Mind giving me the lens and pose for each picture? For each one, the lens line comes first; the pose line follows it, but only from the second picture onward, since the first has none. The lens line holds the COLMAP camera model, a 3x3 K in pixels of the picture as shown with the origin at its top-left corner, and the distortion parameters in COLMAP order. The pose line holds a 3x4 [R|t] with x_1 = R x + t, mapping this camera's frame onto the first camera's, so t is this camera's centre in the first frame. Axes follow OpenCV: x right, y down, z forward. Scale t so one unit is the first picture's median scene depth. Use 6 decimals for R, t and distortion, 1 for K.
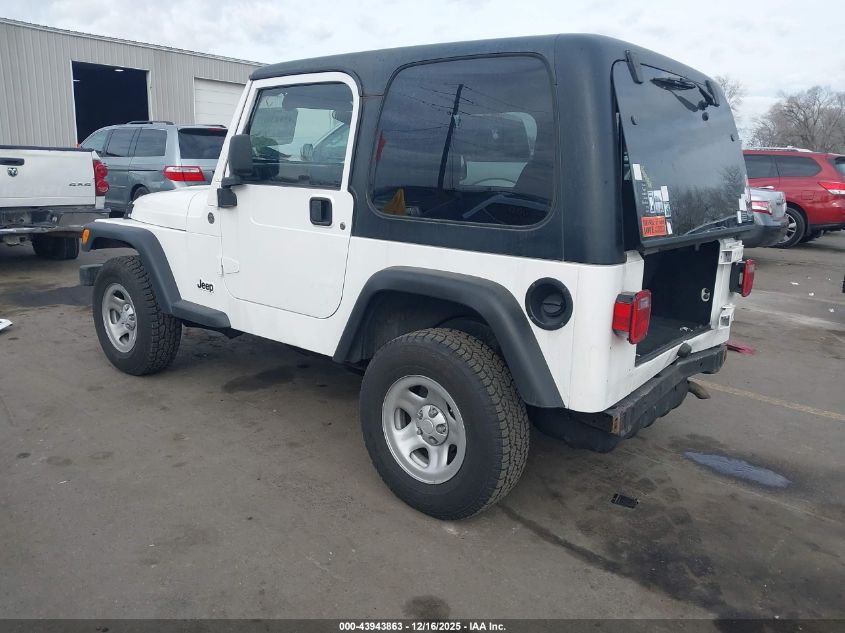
lens RADIAL K [[658.7, 0, 427.6], [0, 658.7, 322.9], [0, 0, 1]] dist [0.031109, -0.024864]
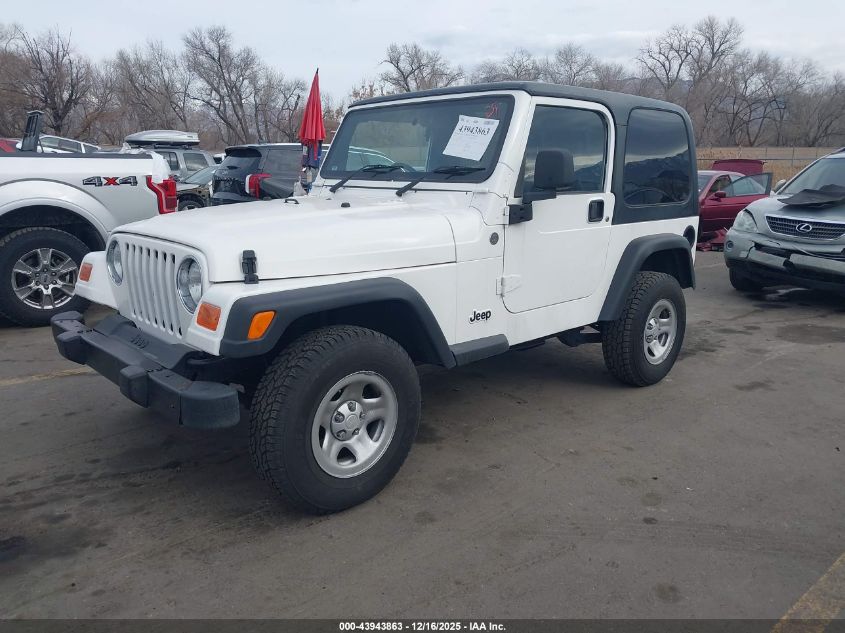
lens RADIAL K [[658.7, 0, 427.6], [0, 658.7, 315.2], [0, 0, 1]] dist [0.031109, -0.024864]
pose [[0.119616, -0.272213, 0.954773, -1.444952], [0.206019, 0.947551, 0.244344, -0.349712], [-0.971210, 0.167474, 0.169423, 1.111283]]
